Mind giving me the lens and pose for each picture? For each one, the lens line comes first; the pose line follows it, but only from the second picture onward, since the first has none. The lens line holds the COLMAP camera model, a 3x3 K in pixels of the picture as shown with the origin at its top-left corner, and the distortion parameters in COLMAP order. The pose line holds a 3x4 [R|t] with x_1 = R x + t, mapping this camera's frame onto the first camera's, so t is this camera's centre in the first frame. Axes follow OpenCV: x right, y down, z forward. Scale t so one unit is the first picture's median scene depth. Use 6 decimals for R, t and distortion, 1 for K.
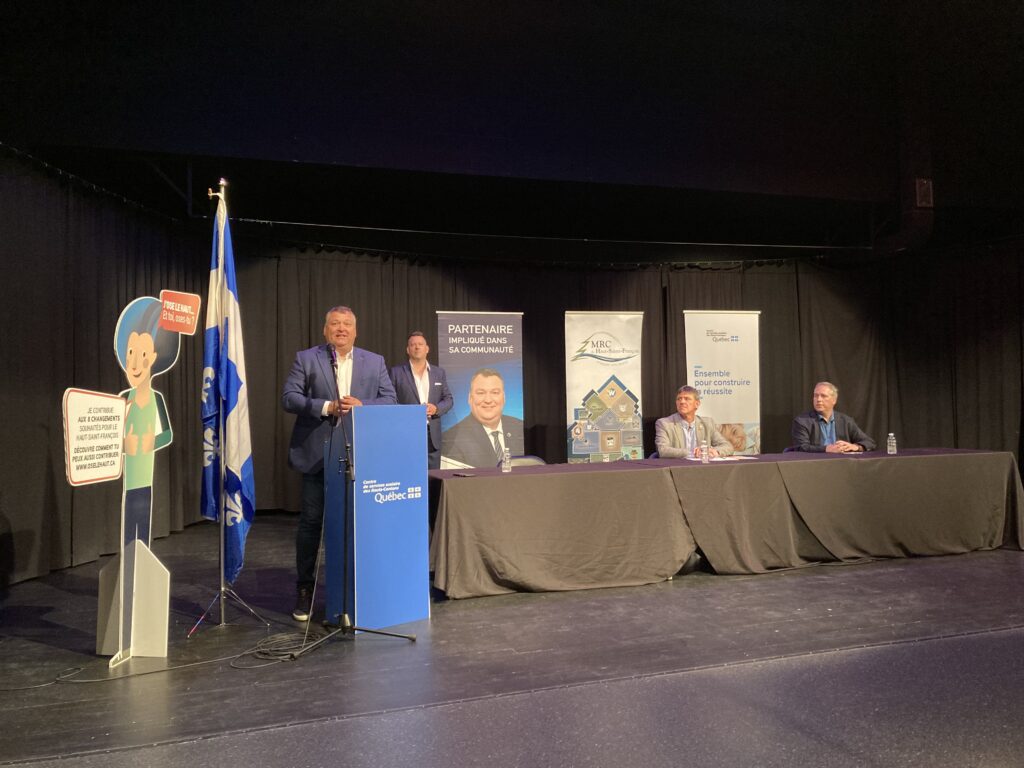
lens RADIAL K [[837.6, 0, 509.3], [0, 837.6, 377.3], [0, 0, 1]] dist [0.031734, -0.056621]
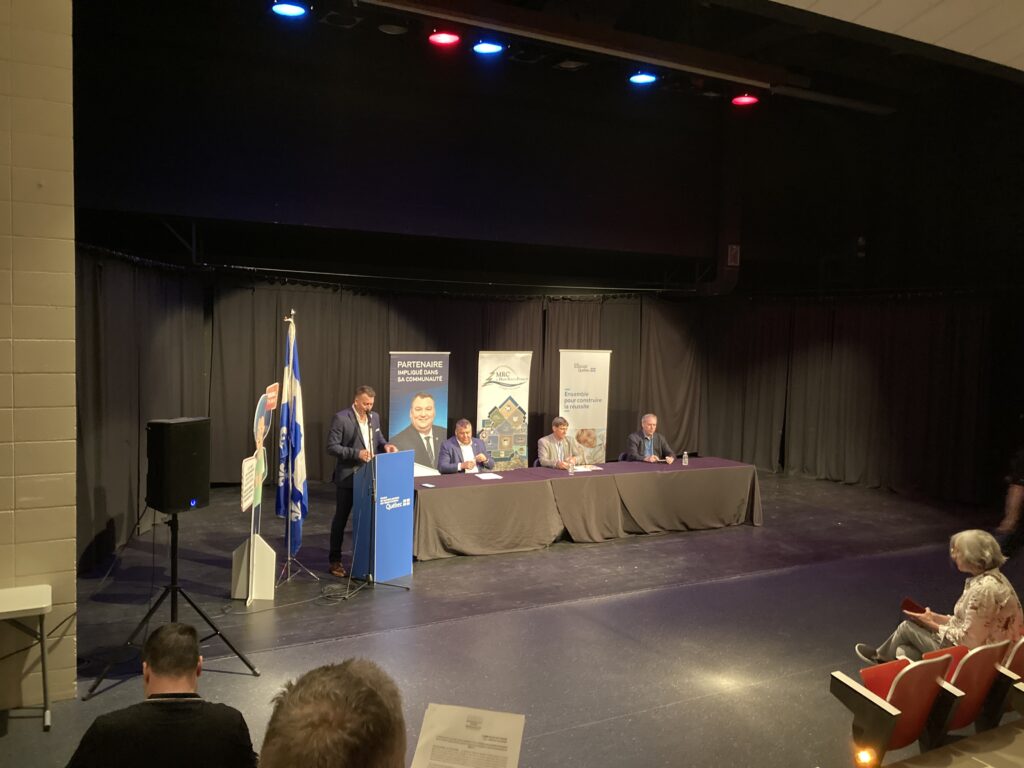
lens RADIAL K [[837.6, 0, 523.1], [0, 837.6, 388.5], [0, 0, 1]] dist [0.031734, -0.056621]
pose [[0.982373, 0.031971, 0.184174, -0.182964], [-0.050387, 0.994086, 0.096196, -0.242551], [-0.180010, -0.103780, 0.978175, -0.618130]]
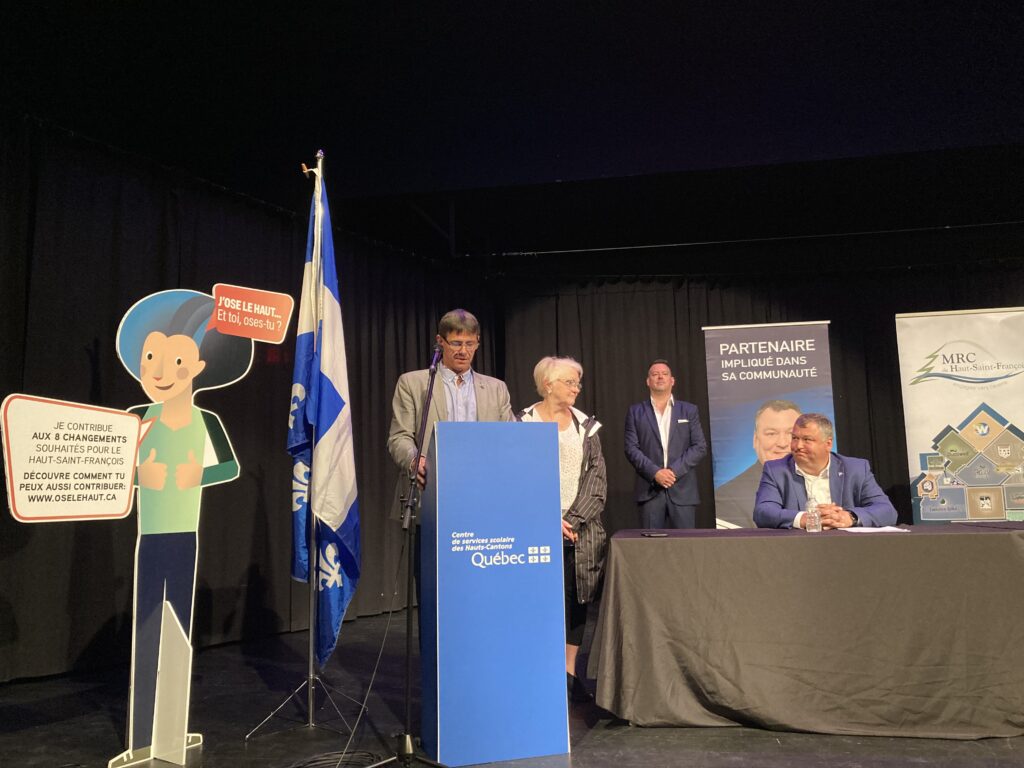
lens RADIAL K [[837.6, 0, 518.4], [0, 837.6, 390.6], [0, 0, 1]] dist [0.031734, -0.056621]
pose [[0.885879, -0.058232, -0.460248, 0.167045], [0.021453, 0.996172, -0.084746, 0.058714], [0.463421, 0.065201, 0.883736, 0.364047]]
